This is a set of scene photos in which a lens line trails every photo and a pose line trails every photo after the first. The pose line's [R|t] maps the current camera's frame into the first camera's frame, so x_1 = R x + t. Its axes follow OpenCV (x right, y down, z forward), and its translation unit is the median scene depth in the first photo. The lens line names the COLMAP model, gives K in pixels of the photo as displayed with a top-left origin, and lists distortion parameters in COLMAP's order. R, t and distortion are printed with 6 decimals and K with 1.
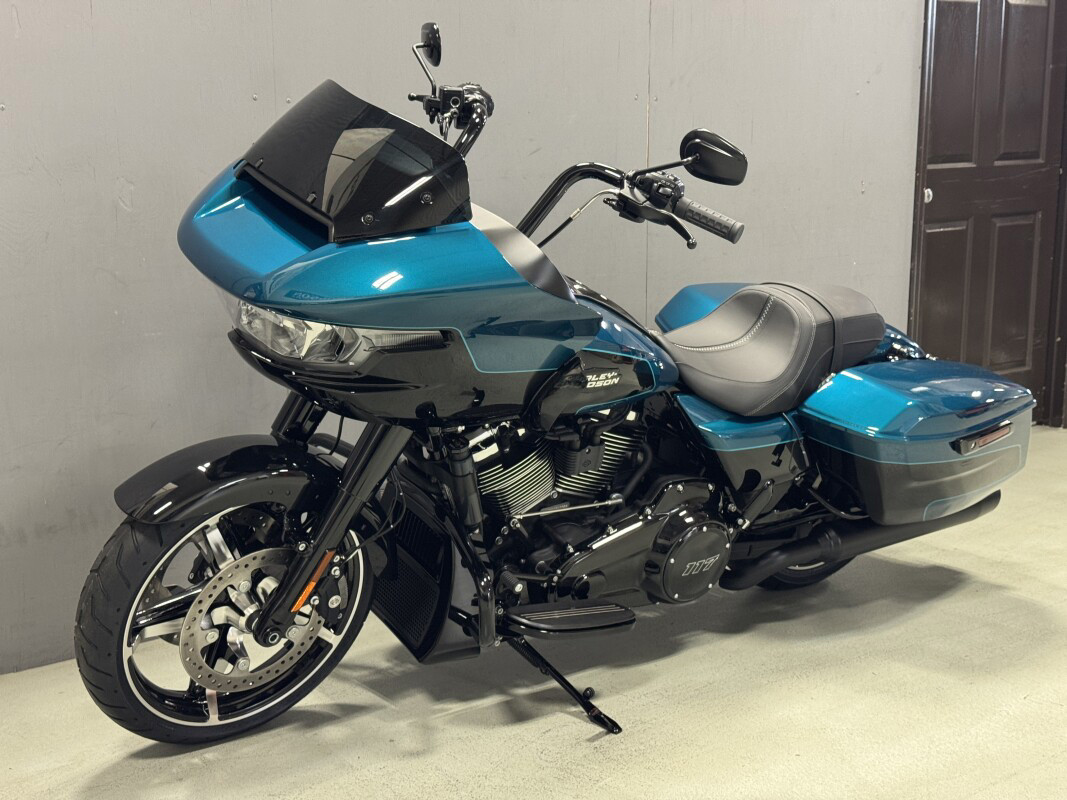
lens RADIAL K [[1467.5, 0, 581.0], [0, 1467.5, 399.0], [0, 0, 1]] dist [-0.000525, -0.031608]
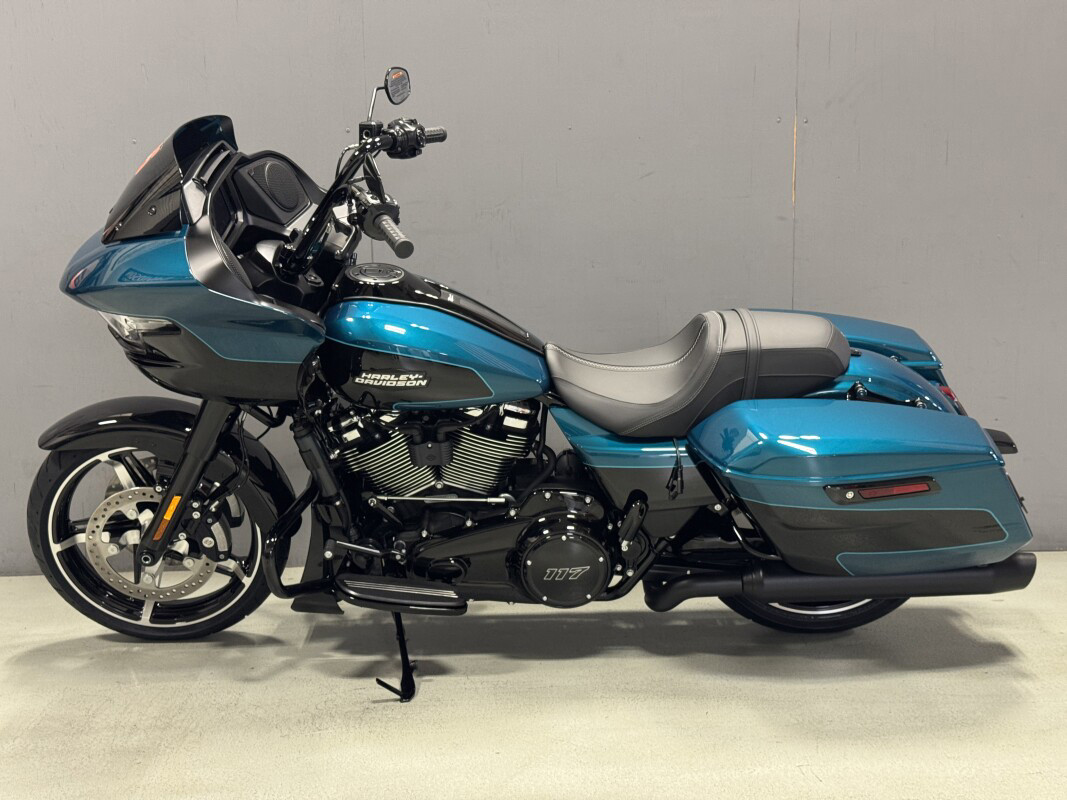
lens RADIAL K [[1505.3, 0, 533.3], [0, 1505.3, 335.4], [0, 0, 1]] dist [0.047539, 0.117191]
pose [[0.788997, 0.071167, -0.610261, 0.729529], [-0.104042, 0.994400, -0.018551, -0.033338], [0.605524, 0.078130, 0.791983, 0.137326]]
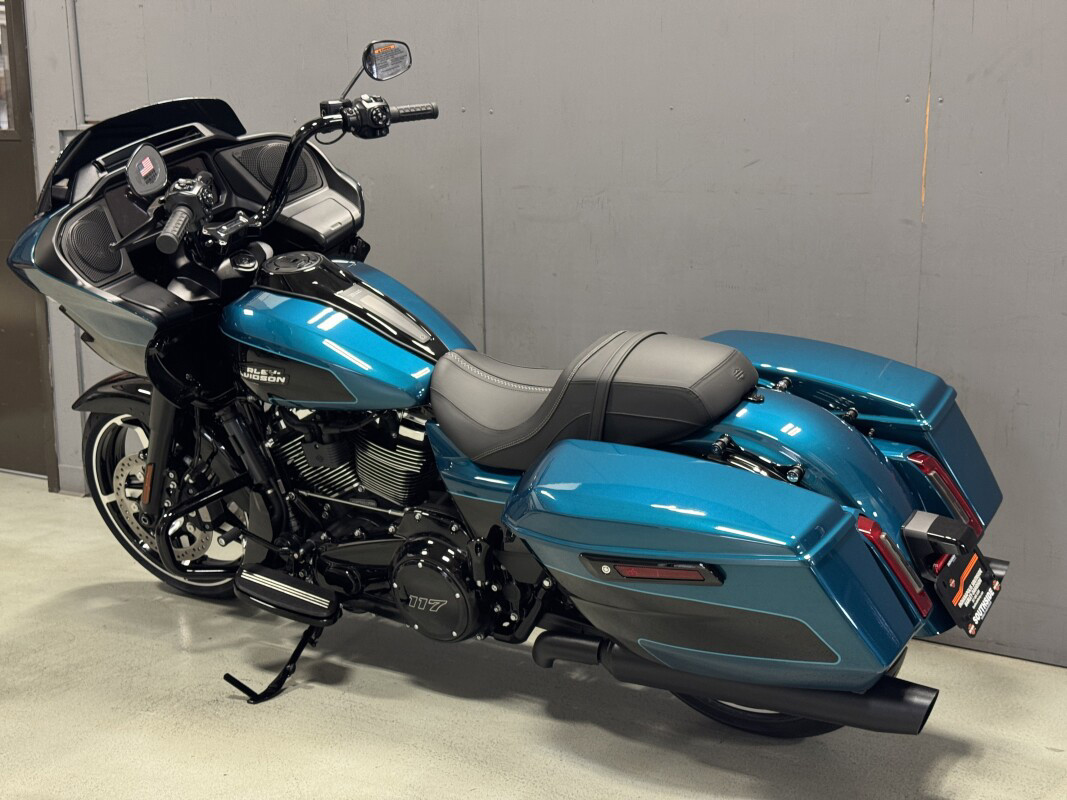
lens RADIAL K [[1502.7, 0, 533.5], [0, 1502.7, 400.0], [0, 0, 1]] dist [0.053173, -0.015701]
pose [[0.335531, 0.177037, -0.925244, 1.017622], [-0.171710, 0.977222, 0.124714, -0.153628], [0.926248, 0.117028, 0.358287, 0.729382]]
